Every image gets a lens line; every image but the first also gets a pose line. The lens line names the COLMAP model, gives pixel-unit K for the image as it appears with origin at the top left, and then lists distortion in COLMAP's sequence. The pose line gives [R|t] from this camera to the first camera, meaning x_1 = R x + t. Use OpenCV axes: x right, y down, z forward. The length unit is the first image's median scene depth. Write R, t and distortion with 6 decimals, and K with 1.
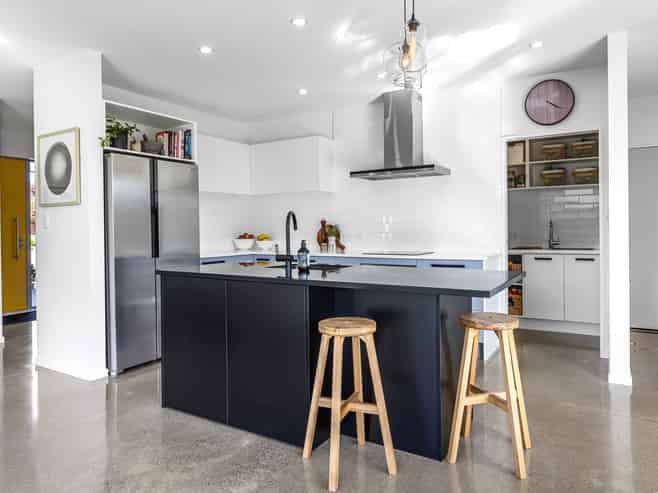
lens RADIAL K [[447.3, 0, 329.4], [0, 447.3, 231.6], [0, 0, 1]] dist [0.000244, -0.000031]
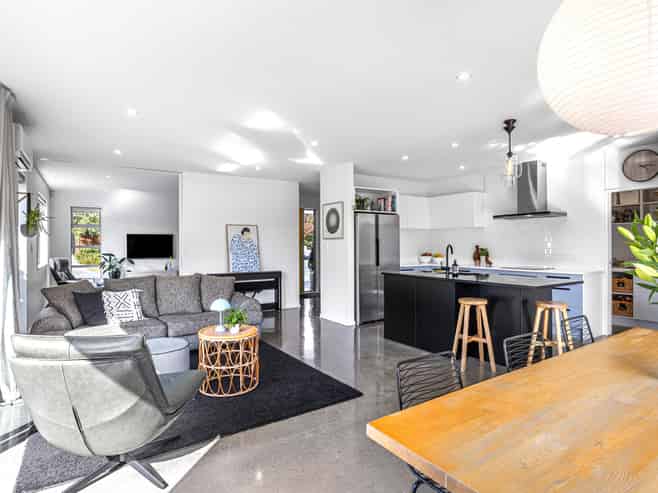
lens RADIAL K [[376.3, 0, 329.0], [0, 376.3, 246.5], [0, 0, 1]] dist [-0.002344, -0.000969]
pose [[0.903316, 0.008070, -0.428900, 0.107780], [-0.007539, 0.999967, 0.002937, -0.028043], [0.428910, 0.000580, 0.903347, -0.524521]]
